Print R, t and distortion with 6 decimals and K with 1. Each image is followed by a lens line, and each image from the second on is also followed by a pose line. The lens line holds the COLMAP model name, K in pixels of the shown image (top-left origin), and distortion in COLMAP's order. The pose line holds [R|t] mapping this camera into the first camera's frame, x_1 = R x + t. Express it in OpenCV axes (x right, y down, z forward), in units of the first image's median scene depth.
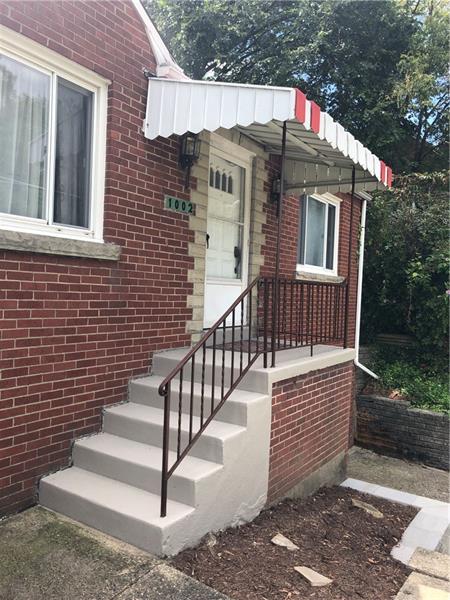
lens RADIAL K [[486.0, 0, 227.3], [0, 486.0, 298.9], [0, 0, 1]] dist [0.015950, -0.001142]
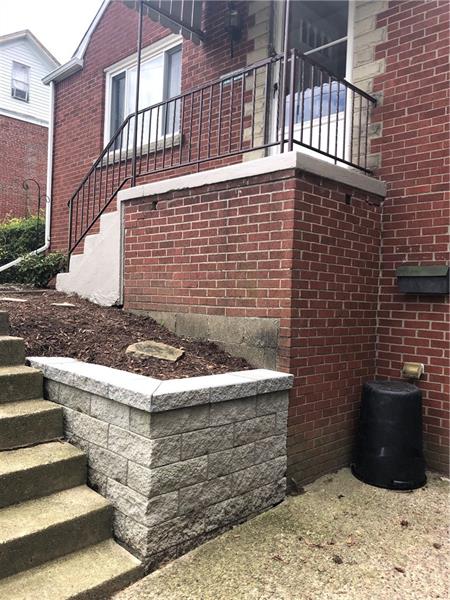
lens RADIAL K [[486.0, 0, 224.9], [0, 486.0, 298.1], [0, 0, 1]] dist [0.015950, -0.001142]
pose [[-0.176315, -0.044163, -0.983343, 0.521367], [-0.058997, 0.997671, -0.034228, 0.188231], [0.982564, 0.051979, -0.178510, 0.638823]]
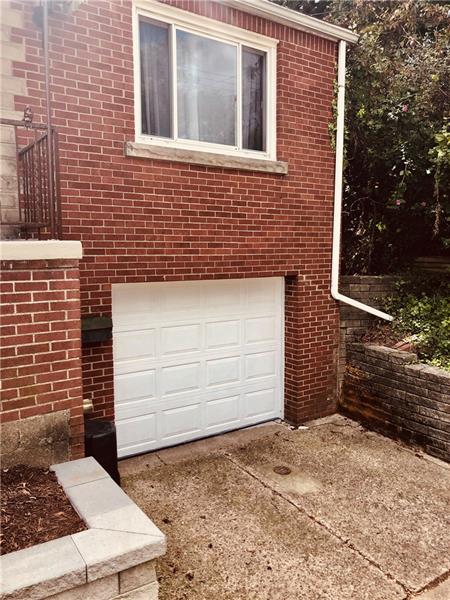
lens RADIAL K [[486.0, 0, 223.6], [0, 486.0, 300.1], [0, 0, 1]] dist [0.015950, -0.001142]
pose [[0.923519, -0.001824, -0.383548, 0.396403], [0.035336, 0.996141, 0.080344, 0.082027], [0.381921, -0.087752, 0.920019, 0.328765]]
